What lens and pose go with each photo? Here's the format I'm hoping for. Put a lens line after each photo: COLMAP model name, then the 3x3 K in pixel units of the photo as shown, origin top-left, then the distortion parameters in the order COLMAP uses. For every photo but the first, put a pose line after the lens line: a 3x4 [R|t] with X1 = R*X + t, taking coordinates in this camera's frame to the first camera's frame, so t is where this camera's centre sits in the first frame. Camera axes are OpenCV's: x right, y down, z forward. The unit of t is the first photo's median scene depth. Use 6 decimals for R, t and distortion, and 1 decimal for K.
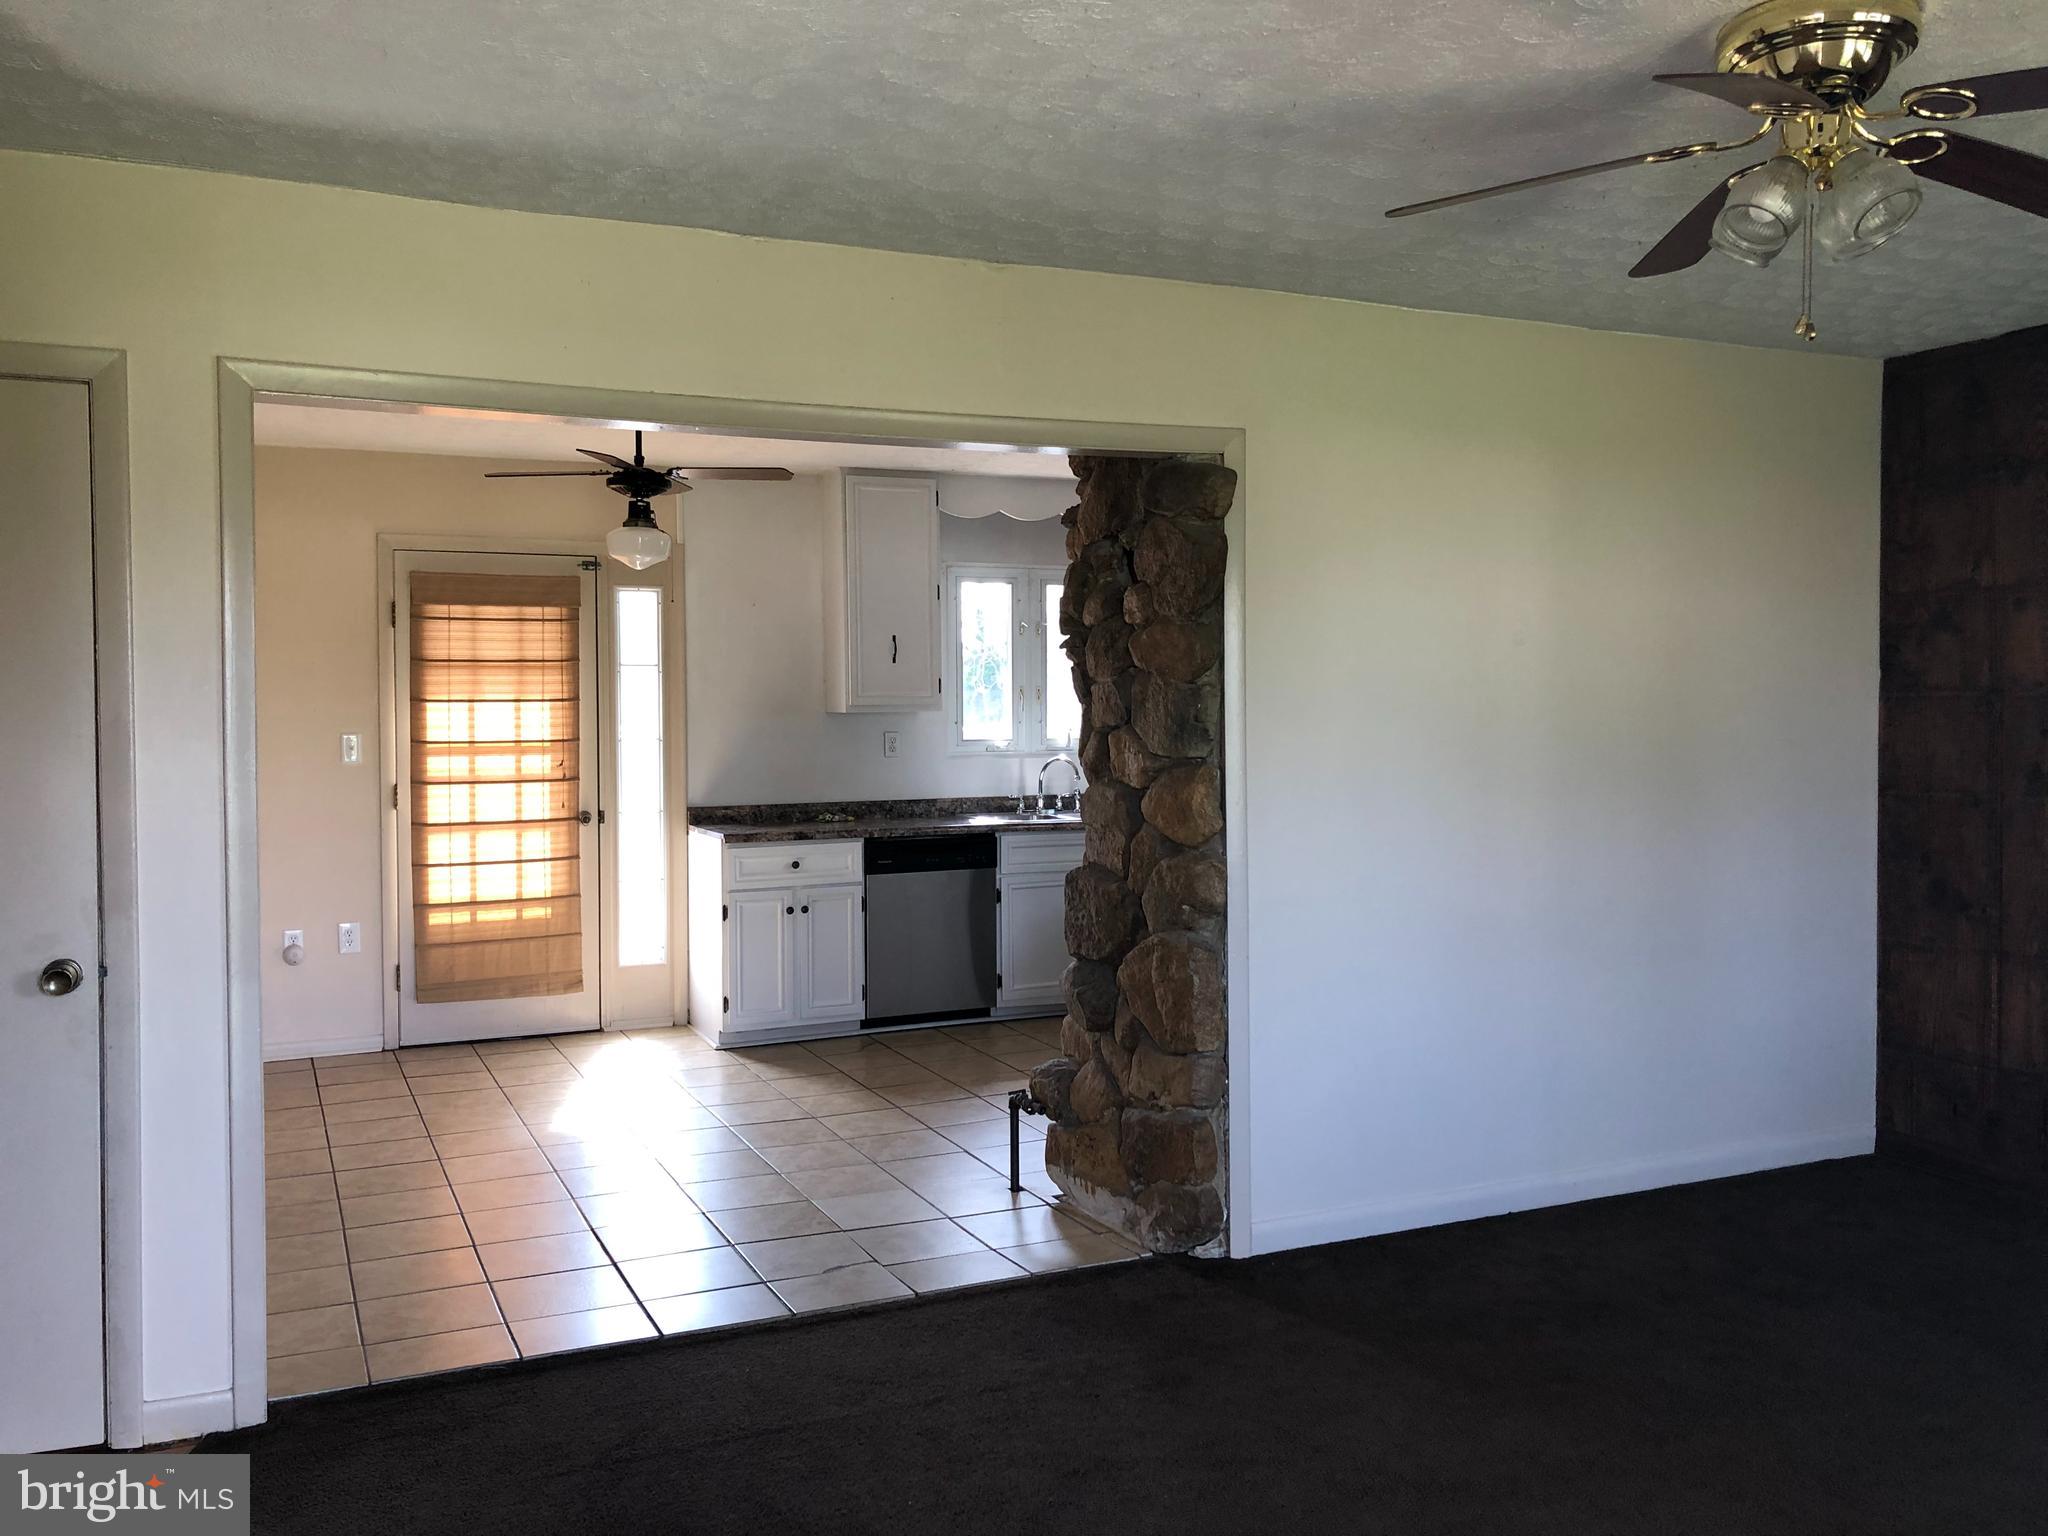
lens RADIAL K [[1680.9, 0, 1006.3], [0, 1680.9, 739.5], [0, 0, 1]] dist [0.028947, -0.026338]
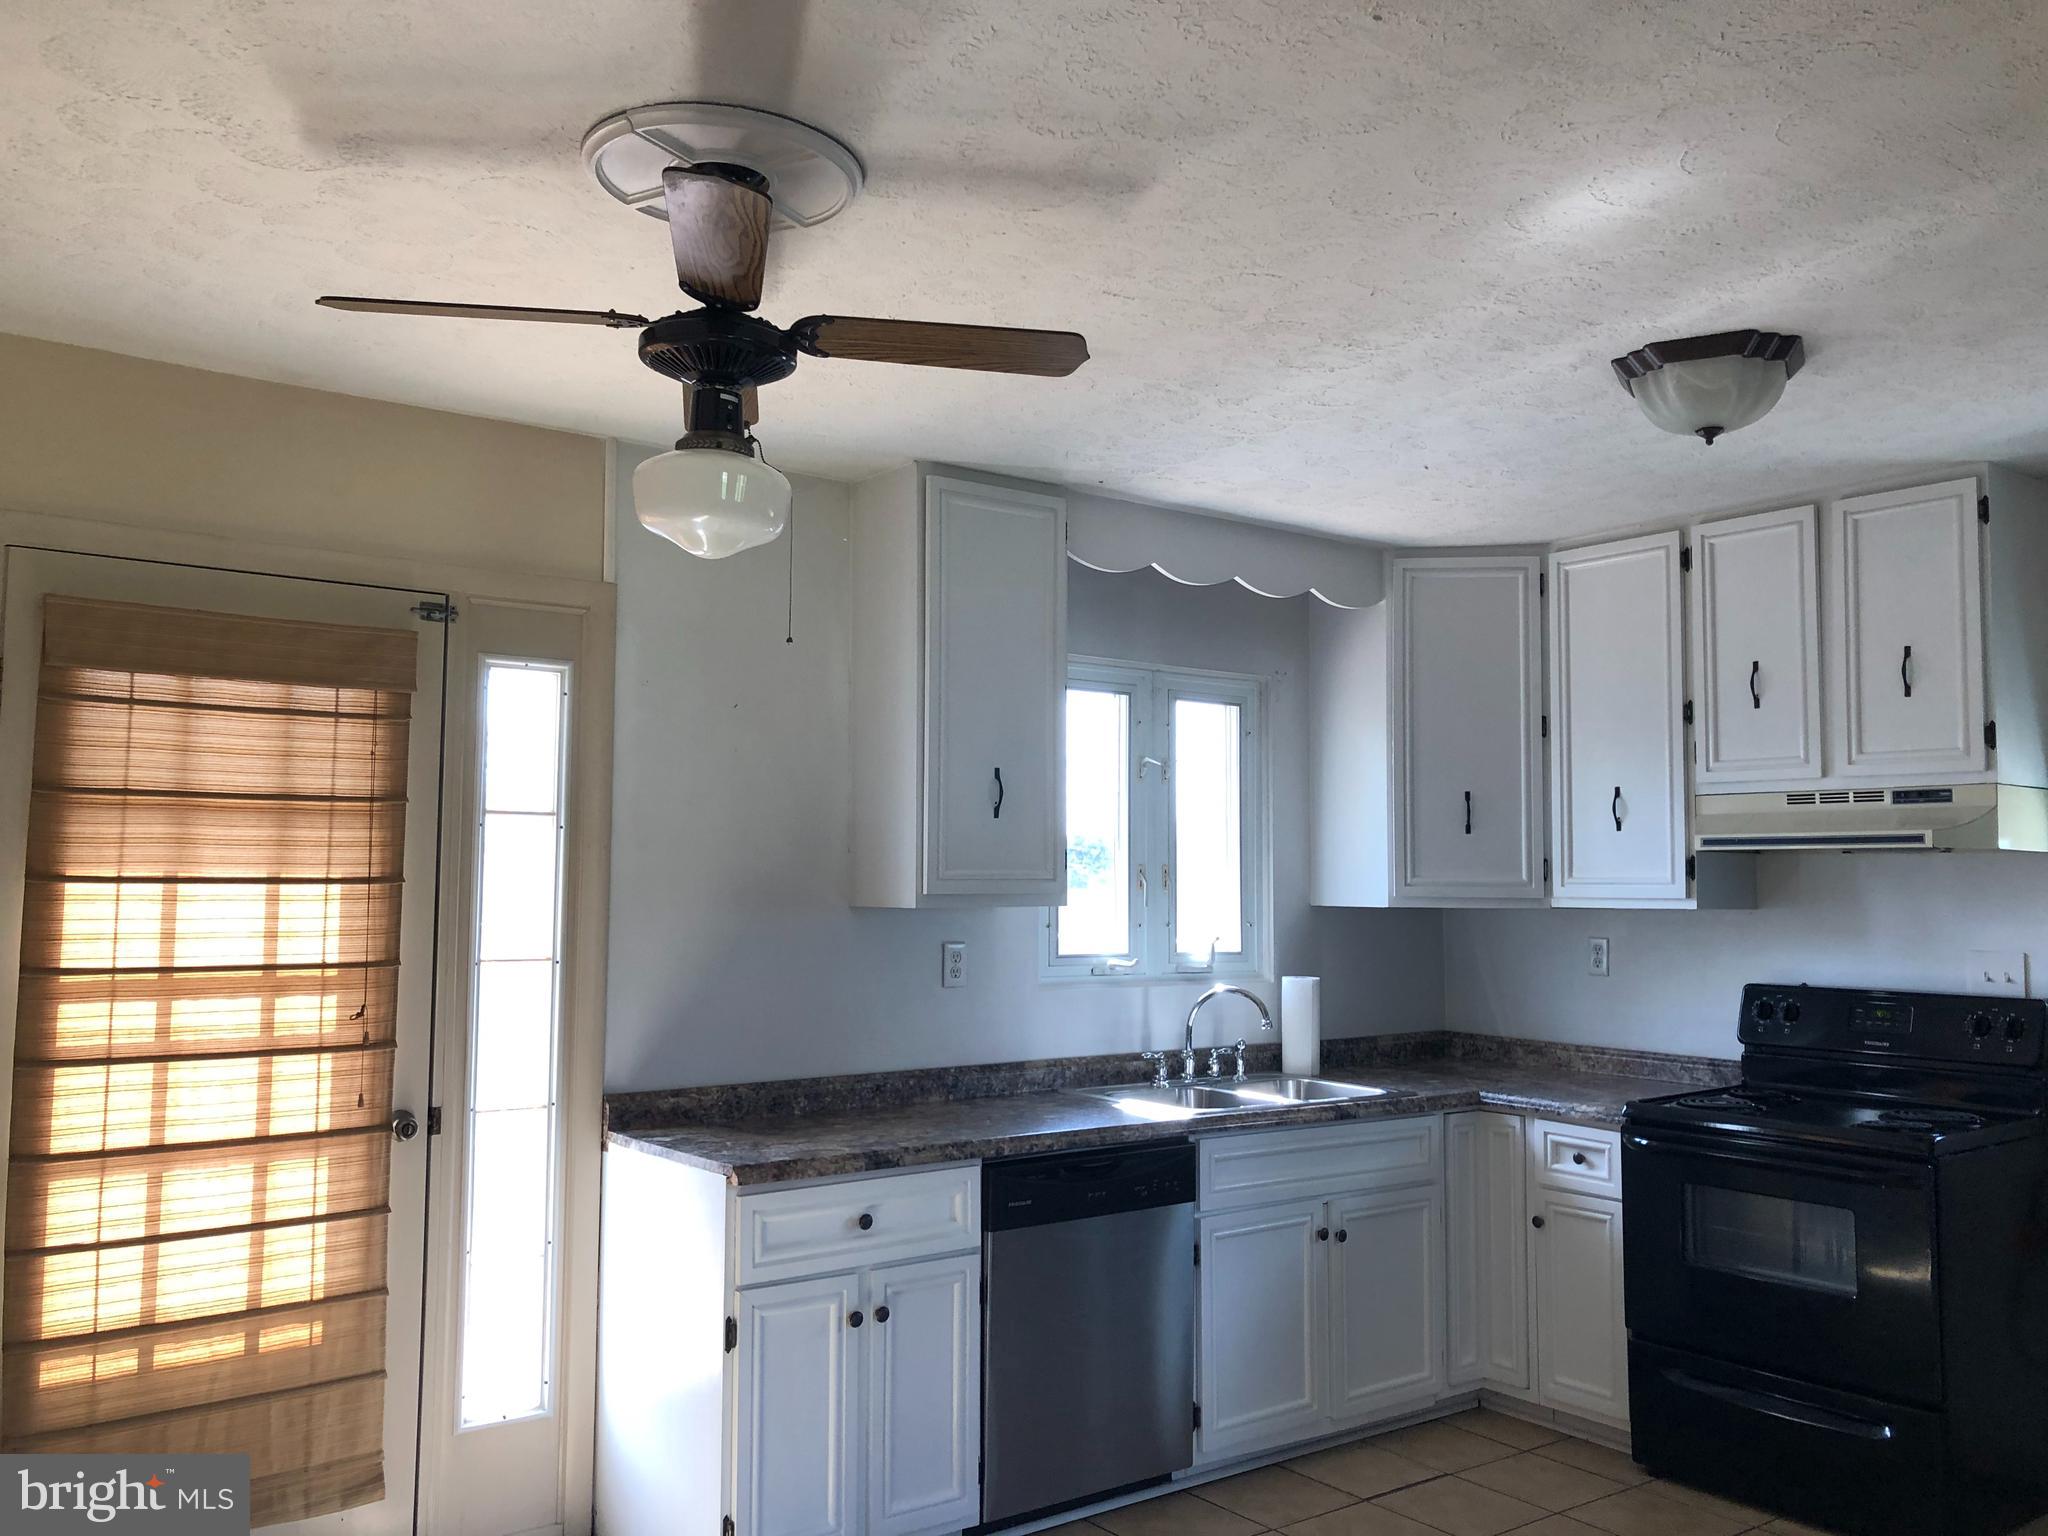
lens RADIAL K [[1680.9, 0, 1014.0], [0, 1680.9, 754.7], [0, 0, 1]] dist [0.028947, -0.026338]
pose [[0.976321, 0.029639, 0.214289, -0.188578], [-0.008380, 0.995008, -0.099442, -0.012660], [-0.216167, 0.095291, 0.971695, 0.486958]]
